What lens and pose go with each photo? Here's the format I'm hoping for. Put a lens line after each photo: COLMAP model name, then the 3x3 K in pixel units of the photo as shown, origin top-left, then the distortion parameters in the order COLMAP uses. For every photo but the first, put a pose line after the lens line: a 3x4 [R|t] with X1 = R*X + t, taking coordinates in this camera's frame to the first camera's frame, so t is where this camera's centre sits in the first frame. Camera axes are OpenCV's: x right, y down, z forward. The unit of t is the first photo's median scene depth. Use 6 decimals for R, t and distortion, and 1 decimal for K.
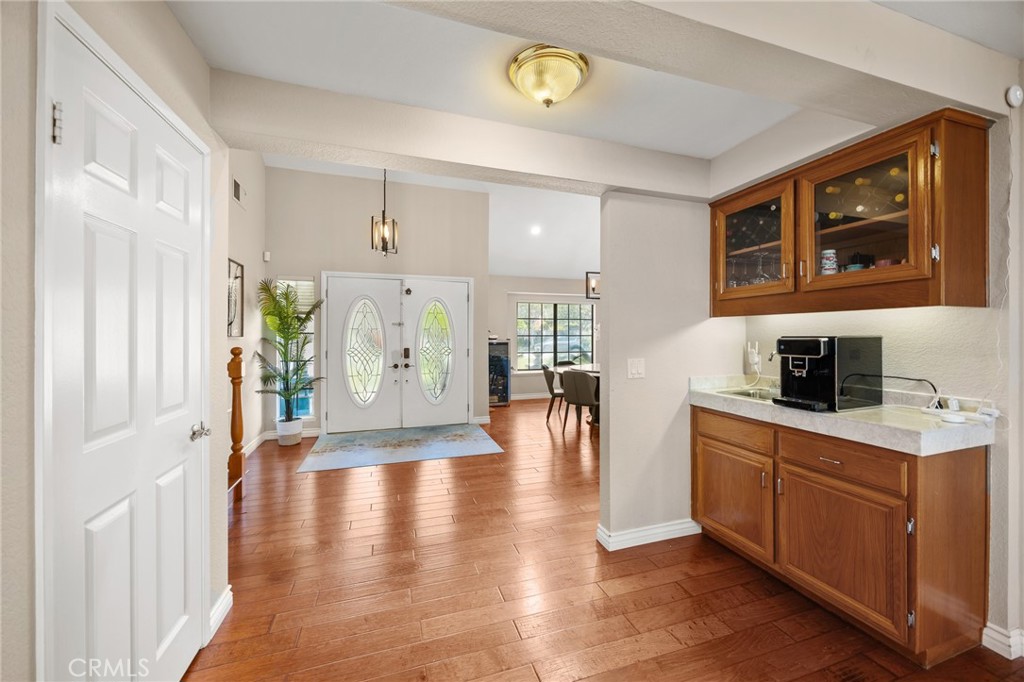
lens RADIAL K [[393.4, 0, 519.2], [0, 393.4, 337.2], [0, 0, 1]] dist [-0.000867, 0.000043]
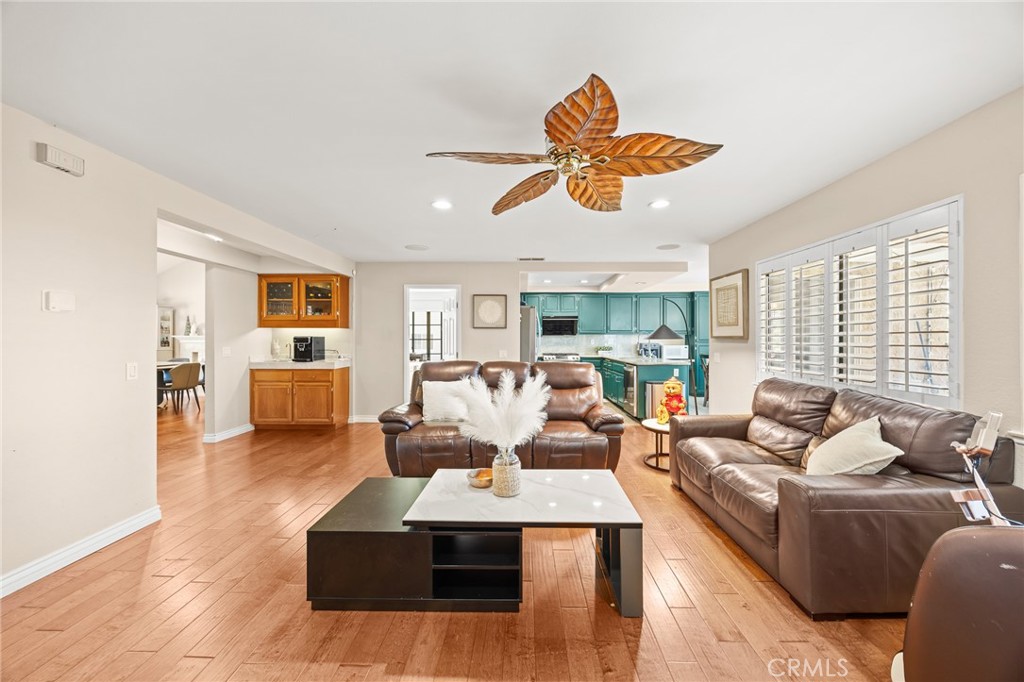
lens RADIAL K [[393.4, 0, 519.2], [0, 393.4, 337.2], [0, 0, 1]] dist [-0.000867, 0.000043]
pose [[0.331522, 0.004690, 0.943436, -1.357122], [0.004331, 0.999970, -0.006493, 0.027087], [-0.943438, 0.006239, 0.331491, -1.338398]]
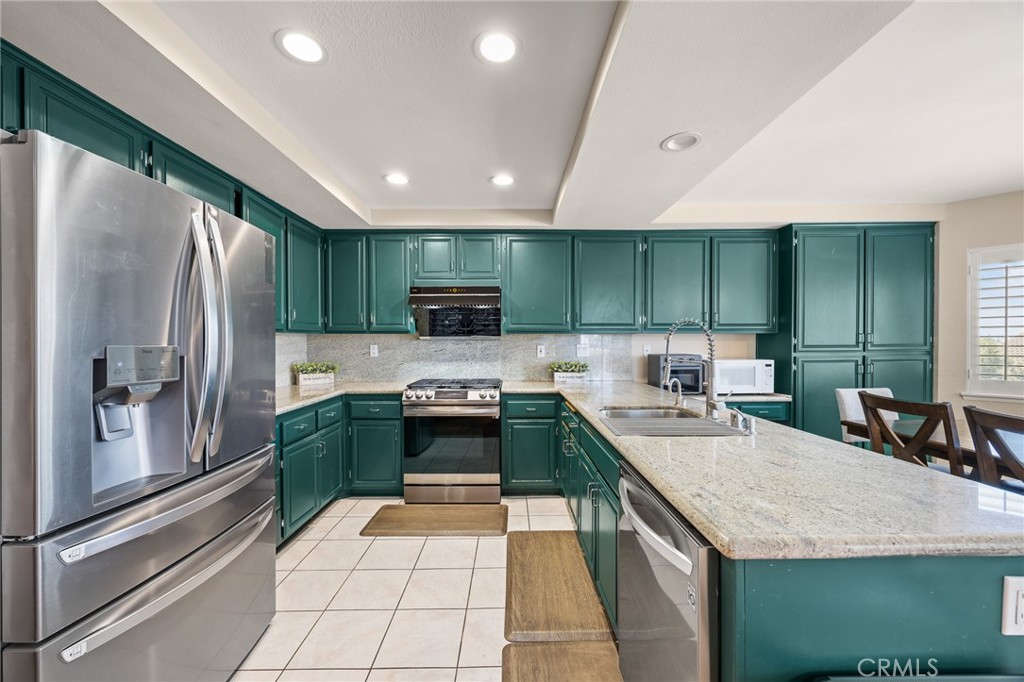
lens RADIAL K [[401.0, 0, 512.0], [0, 401.0, 341.0], [0, 0, 1]] dist [-0.000933, -0.000080]
pose [[0.314744, 0.000527, 0.949176, 1.158636], [0.009813, 0.999945, -0.003809, 0.010180], [-0.949126, 0.010513, 0.314722, -1.124719]]
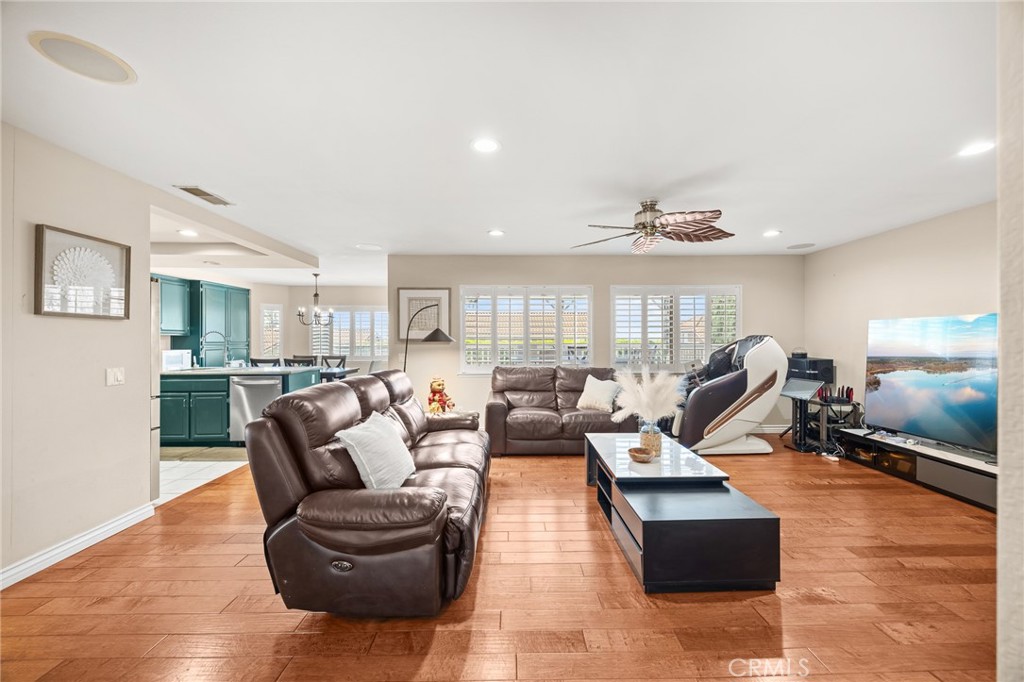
lens RADIAL K [[388.1, 0, 512.0], [0, 388.1, 341.0], [0, 0, 1]] dist [-0.000590, -0.000019]
pose [[-0.952067, 0.000494, 0.305888, -0.306899], [0.002862, 0.999969, 0.007291, 0.009098], [-0.305875, 0.007817, -0.952039, 0.552406]]
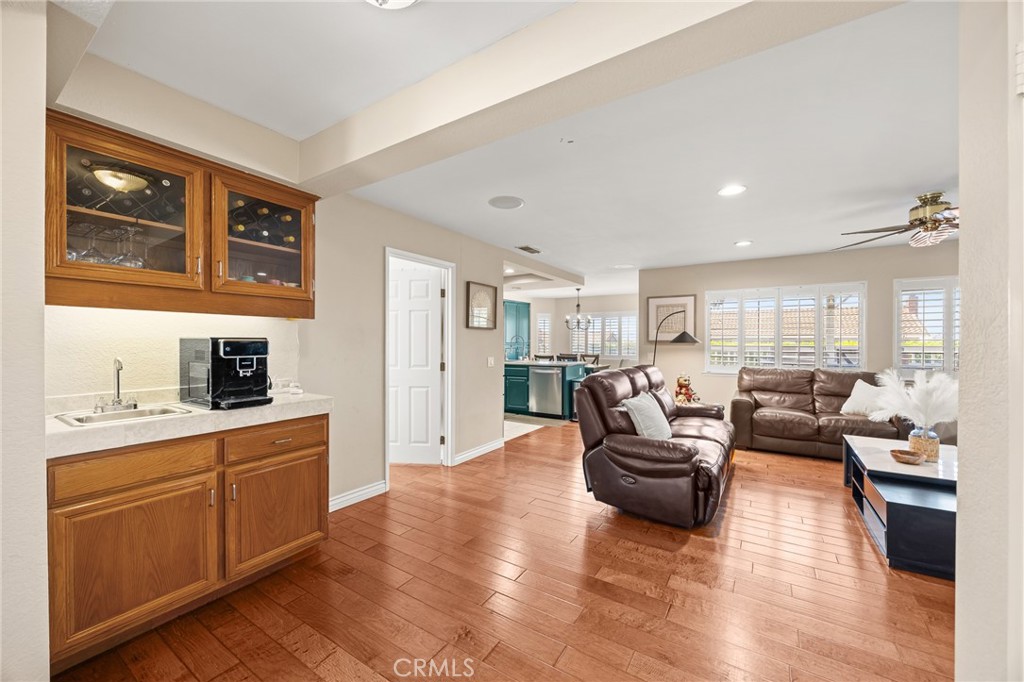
lens RADIAL K [[386.3, 0, 519.1], [0, 386.3, 345.7], [0, 0, 1]] dist [-0.001151, -0.000009]
pose [[-0.634175, -0.008875, 0.773139, -0.501104], [0.003466, 0.999891, 0.014321, 0.006549], [-0.773182, 0.011762, -0.634075, 1.024016]]
